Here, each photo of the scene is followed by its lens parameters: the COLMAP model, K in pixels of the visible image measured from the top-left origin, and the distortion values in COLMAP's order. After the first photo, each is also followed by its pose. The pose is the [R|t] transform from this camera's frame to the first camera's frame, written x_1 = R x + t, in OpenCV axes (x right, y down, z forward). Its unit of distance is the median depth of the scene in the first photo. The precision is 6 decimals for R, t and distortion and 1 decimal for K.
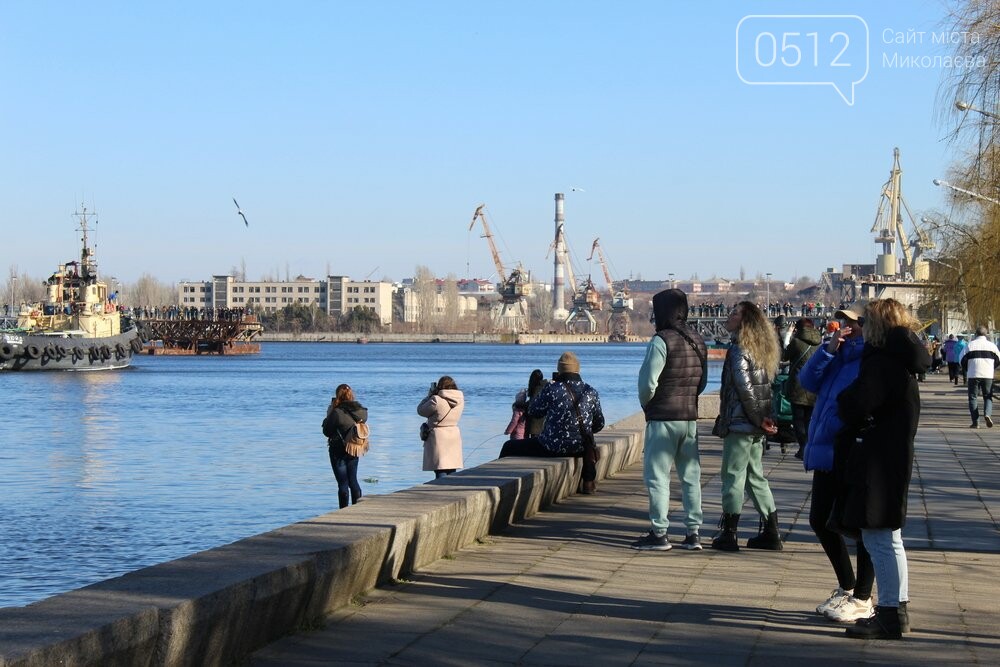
lens RADIAL K [[7029.2, 0, 479.9], [0, 7029.2, 334.1], [0, 0, 1]] dist [14.844287, -2385.275823]
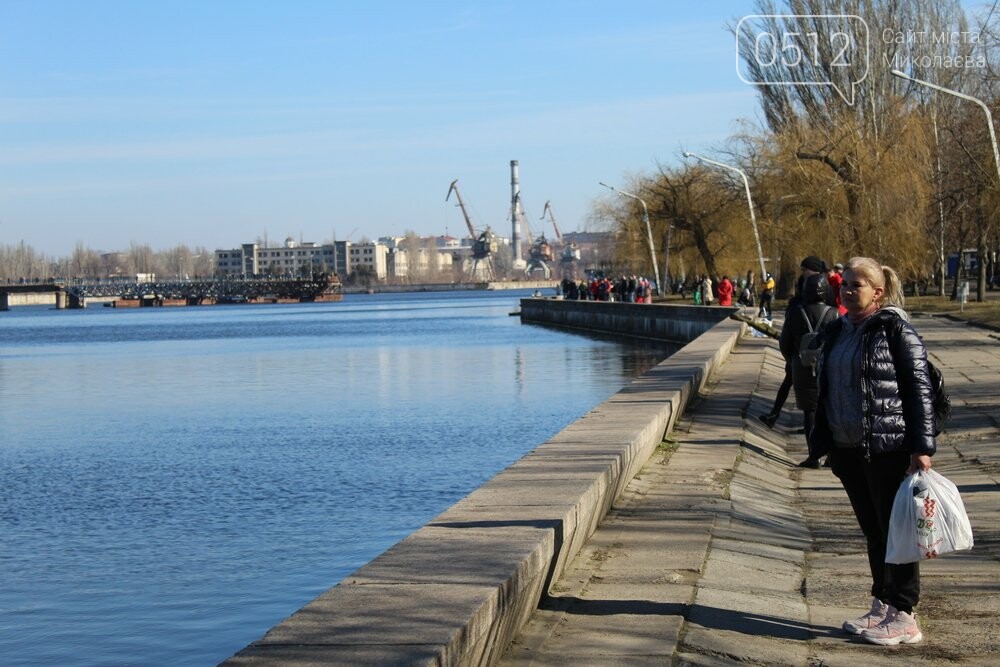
lens RADIAL K [[7029.2, 0, 479.9], [0, 7029.2, 334.1], [0, 0, 1]] dist [14.844287, -2385.275823]
pose [[0.999303, -0.036808, 0.006147, -0.003890], [0.036763, 0.999297, 0.007335, -0.000072], [-0.006413, -0.007104, 0.999954, -0.244327]]
